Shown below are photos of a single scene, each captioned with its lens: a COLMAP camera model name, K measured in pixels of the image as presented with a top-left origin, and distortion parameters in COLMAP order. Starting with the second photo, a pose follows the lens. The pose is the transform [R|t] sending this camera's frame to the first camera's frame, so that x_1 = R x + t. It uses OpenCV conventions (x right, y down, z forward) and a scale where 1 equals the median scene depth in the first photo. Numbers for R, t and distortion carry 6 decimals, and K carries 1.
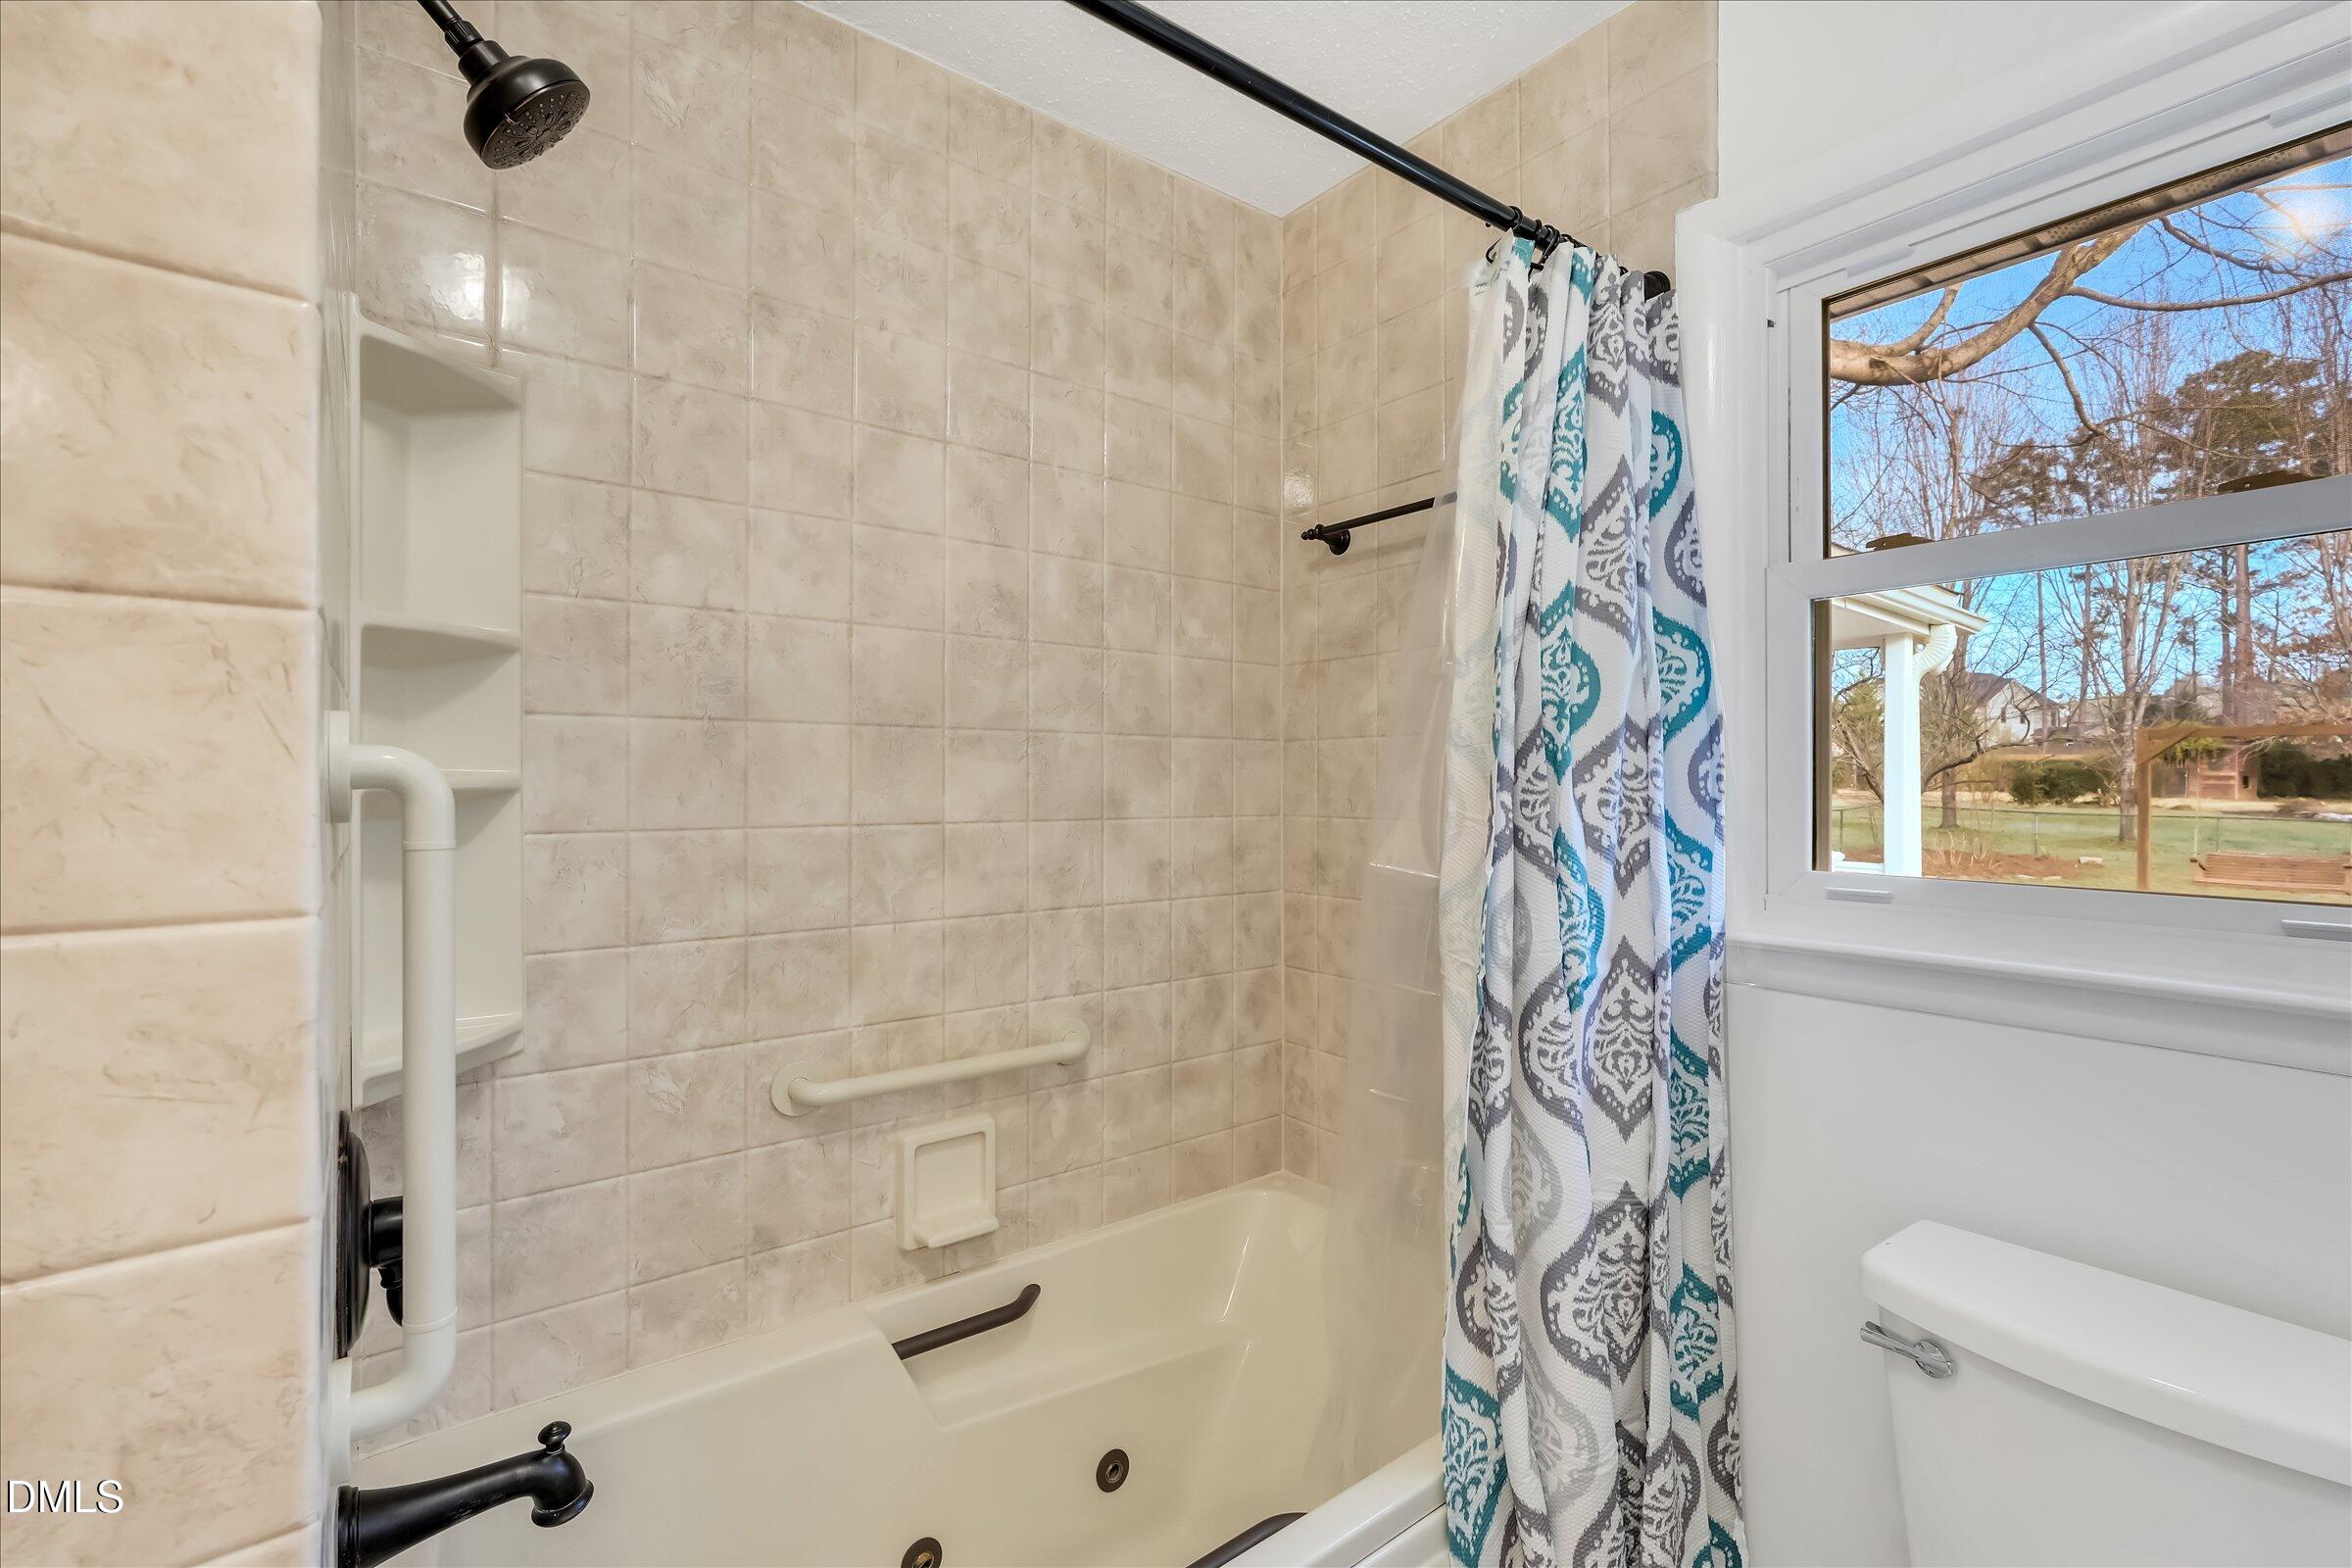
lens RADIAL K [[1043.2, 0, 1176.0], [0, 1043.2, 784.0], [0, 0, 1]] dist [-0.006740, 0.000252]
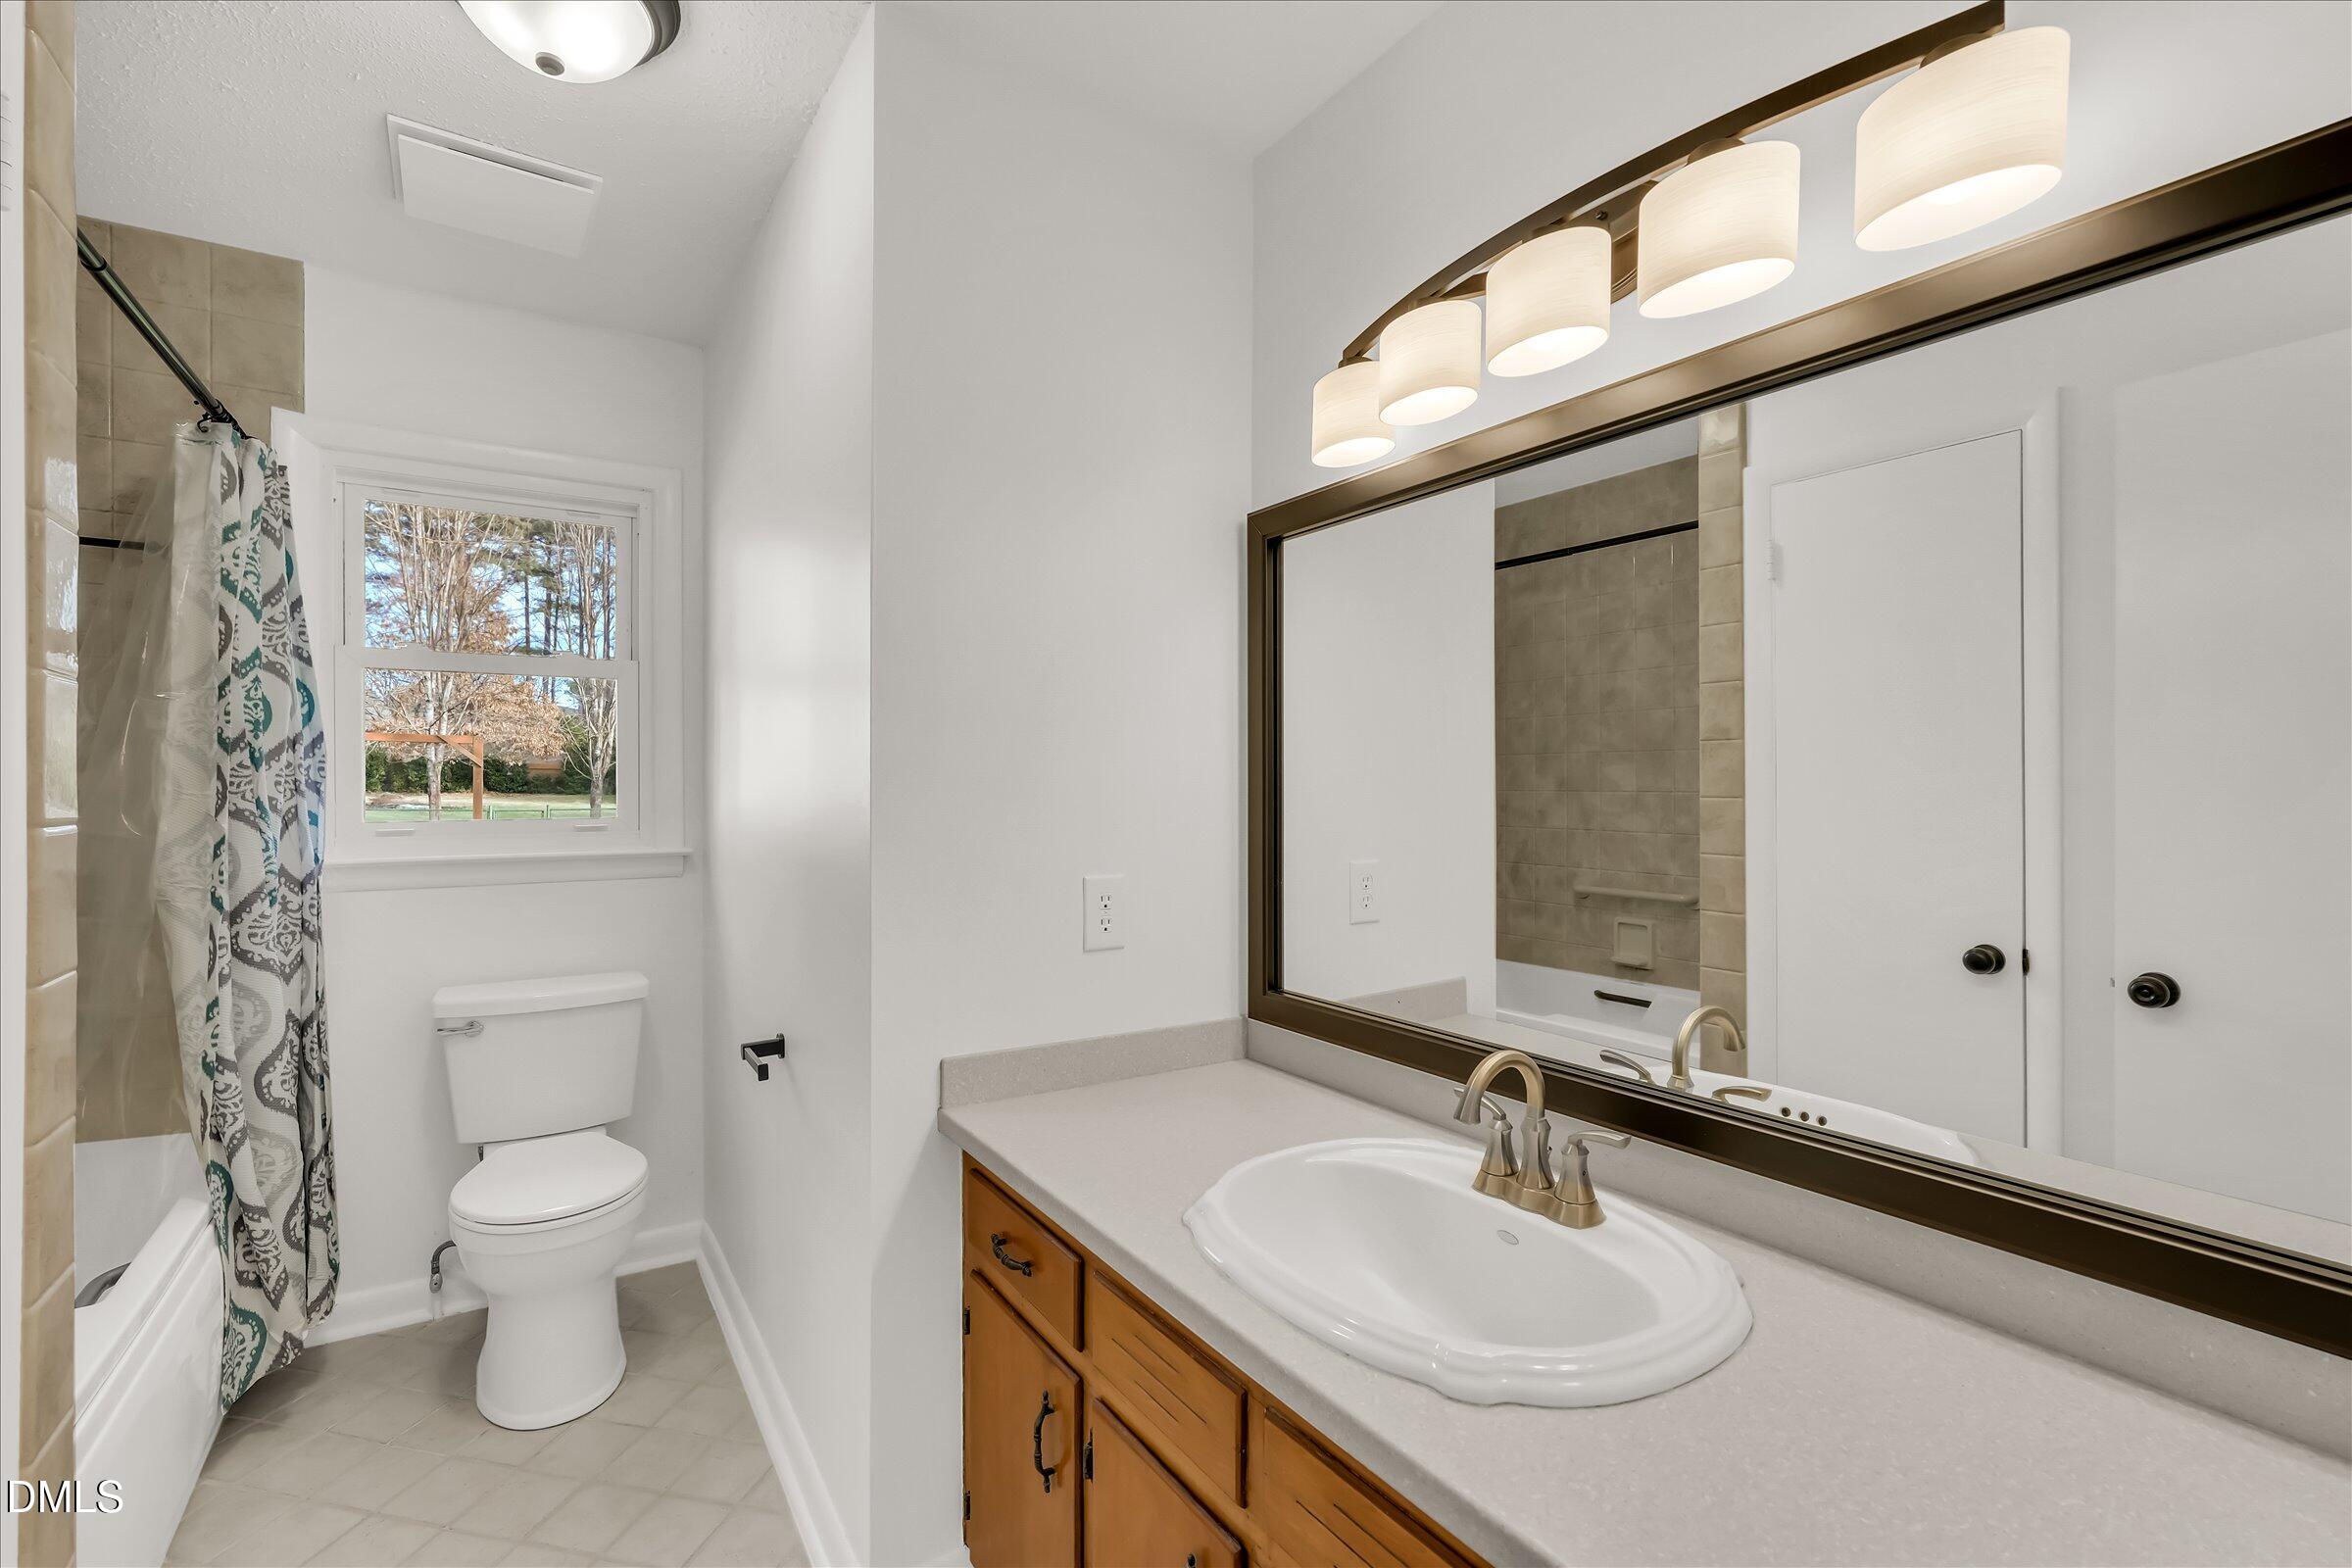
lens RADIAL K [[1043.2, 0, 1176.0], [0, 1043.2, 784.0], [0, 0, 1]] dist [-0.006740, 0.000252]
pose [[0.087933, -0.005027, 0.996114, -1.122318], [0.002370, 0.999985, 0.004837, 0.015436], [-0.996124, 0.001935, 0.087944, -0.579232]]
